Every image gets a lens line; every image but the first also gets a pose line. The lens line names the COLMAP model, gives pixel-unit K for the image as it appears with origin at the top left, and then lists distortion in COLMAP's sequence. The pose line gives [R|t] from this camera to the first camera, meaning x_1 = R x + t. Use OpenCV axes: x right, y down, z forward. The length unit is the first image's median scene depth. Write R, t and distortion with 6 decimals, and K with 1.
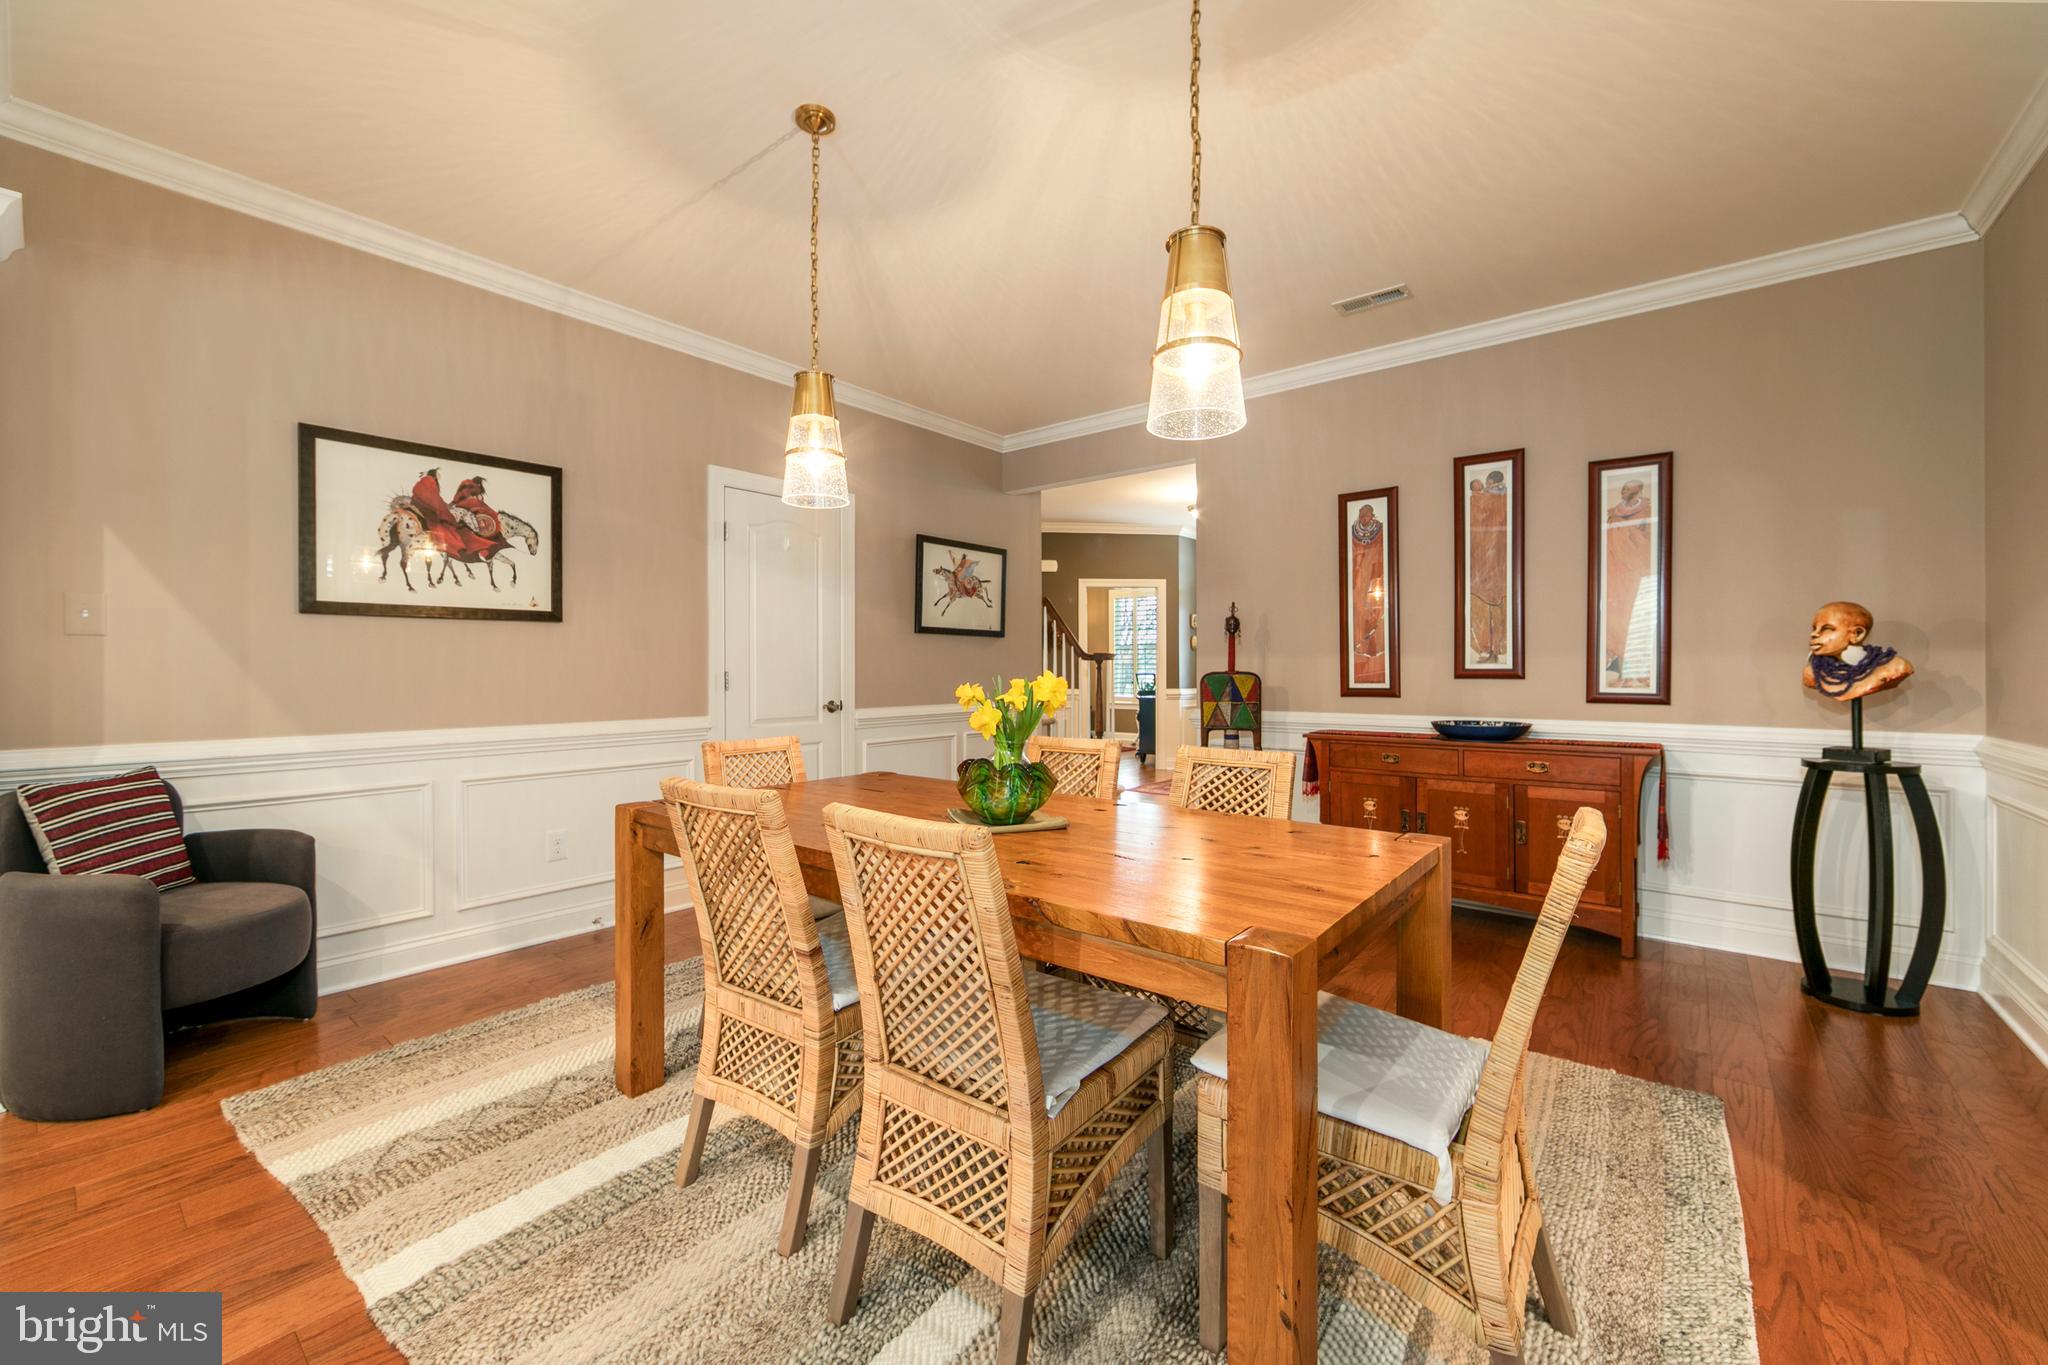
lens RADIAL K [[805.8, 0, 1022.7], [0, 805.8, 668.8], [0, 0, 1]] dist [-0.001962, -0.000223]
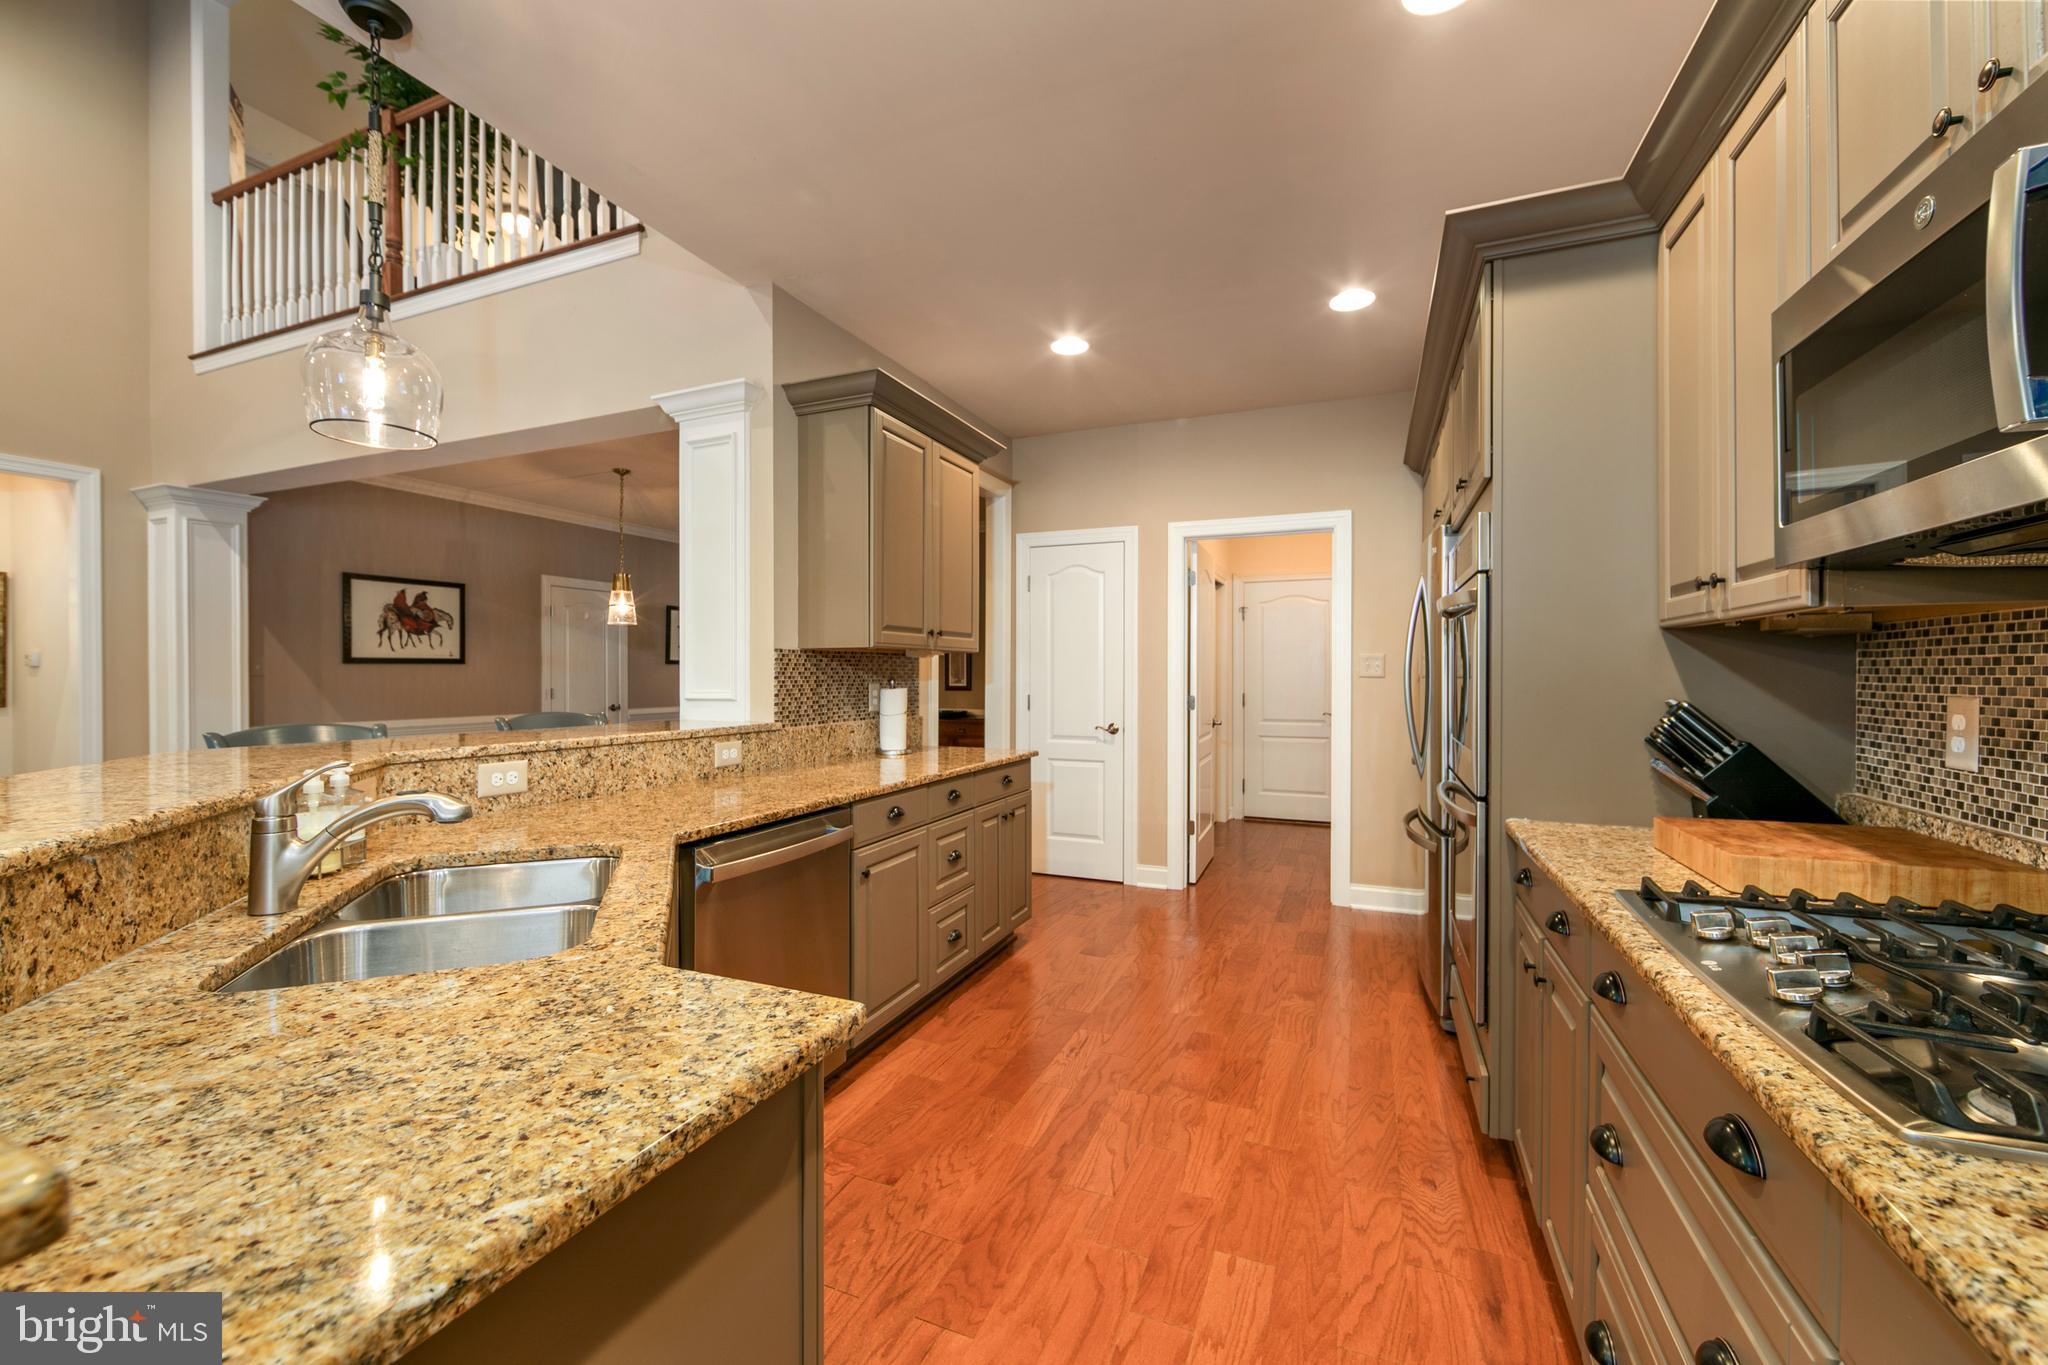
lens RADIAL K [[805.8, 0, 1028.4], [0, 805.8, 678.5], [0, 0, 1]] dist [-0.001962, -0.000223]
pose [[0.958845, -0.000932, 0.283929, 0.173199], [-0.000856, 0.999981, 0.006176, -0.037519], [-0.283929, -0.006165, 0.958825, -1.248268]]
